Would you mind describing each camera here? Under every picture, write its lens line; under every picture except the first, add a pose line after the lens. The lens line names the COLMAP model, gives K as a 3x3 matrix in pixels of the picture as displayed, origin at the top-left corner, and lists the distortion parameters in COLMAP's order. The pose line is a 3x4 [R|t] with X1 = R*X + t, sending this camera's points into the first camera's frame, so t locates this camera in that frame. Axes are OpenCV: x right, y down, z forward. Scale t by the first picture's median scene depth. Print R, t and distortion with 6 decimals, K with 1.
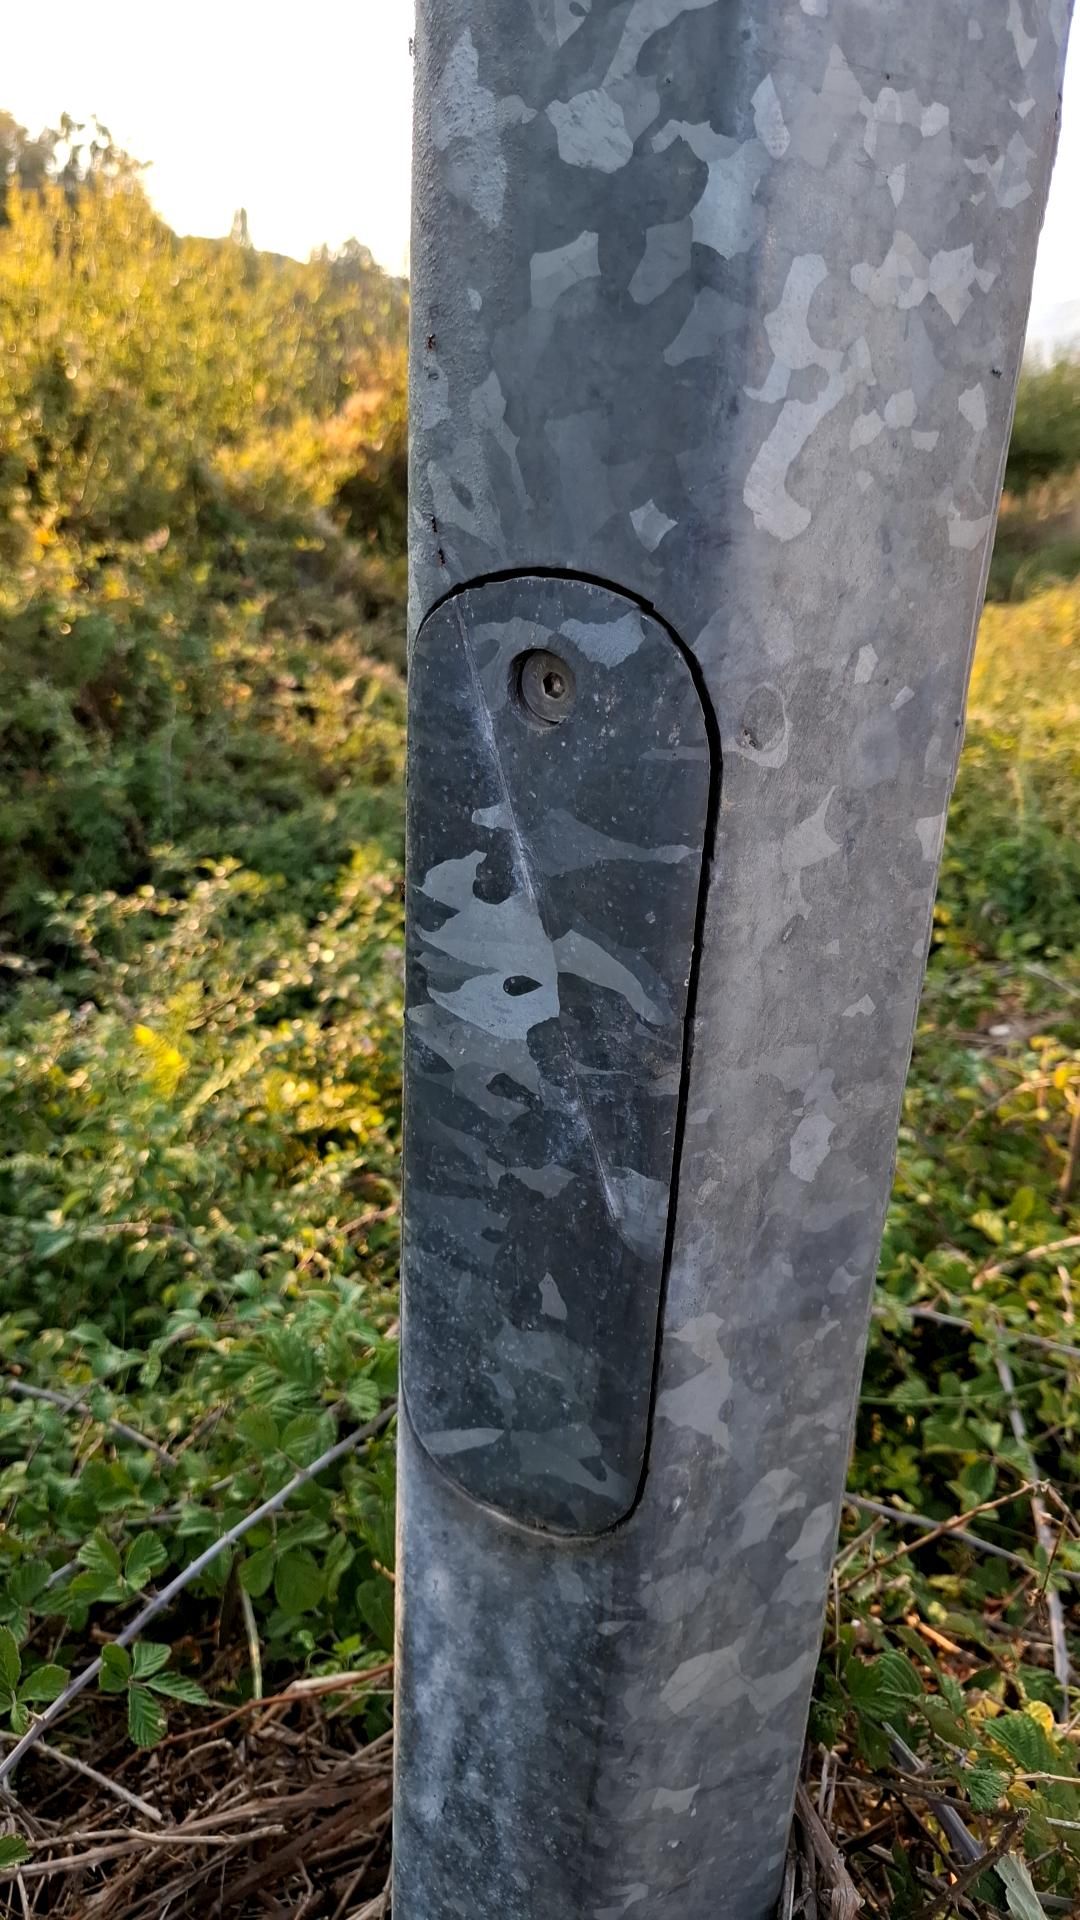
lens RADIAL K [[1499.8, 0, 540.0], [0, 1499.8, 960.0], [0, 0, 1]] dist [0.074849, -0.127111]
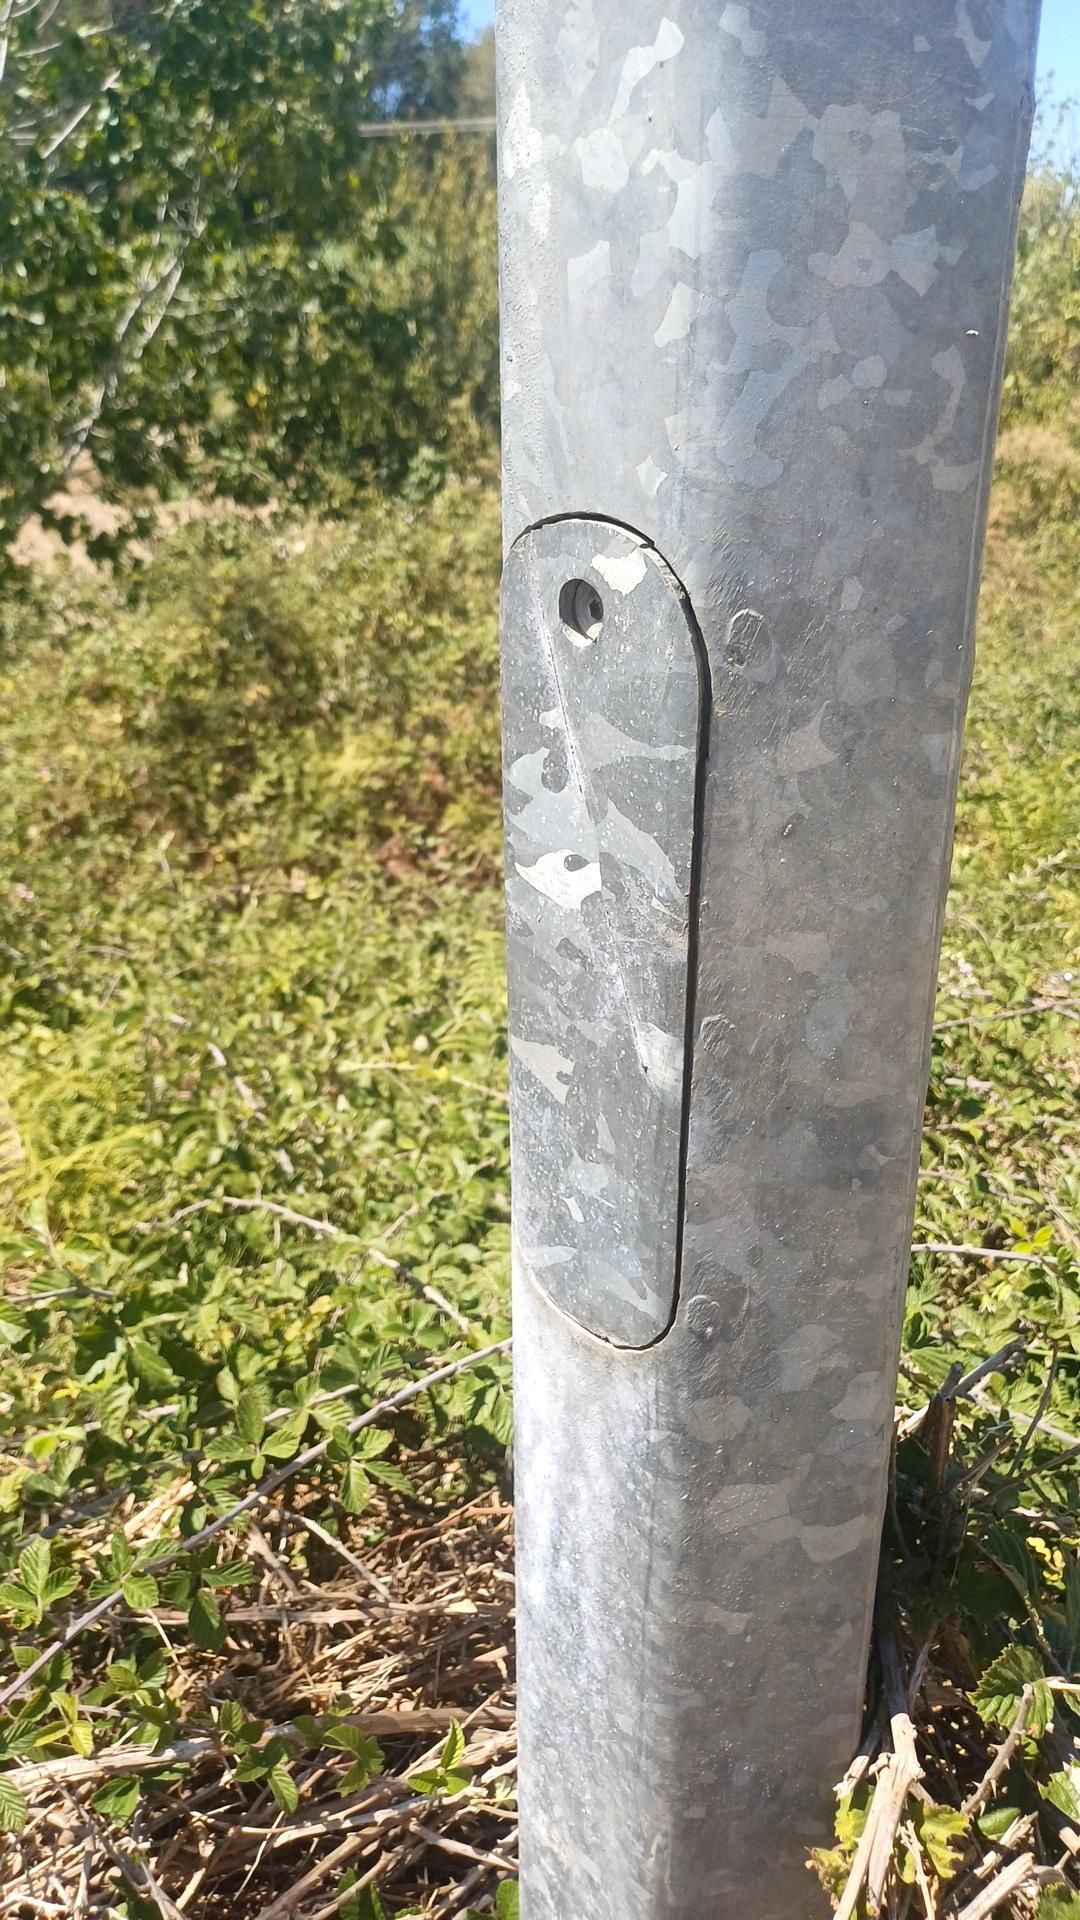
lens RADIAL K [[1683.2, 0, 540.0], [0, 1683.2, 960.0], [0, 0, 1]] dist [0.097606, -0.161574]
pose [[0.934626, 0.083142, -0.345776, 0.465985], [-0.079228, 0.996531, 0.025466, 0.067528], [0.346694, 0.003594, 0.937971, -0.292336]]
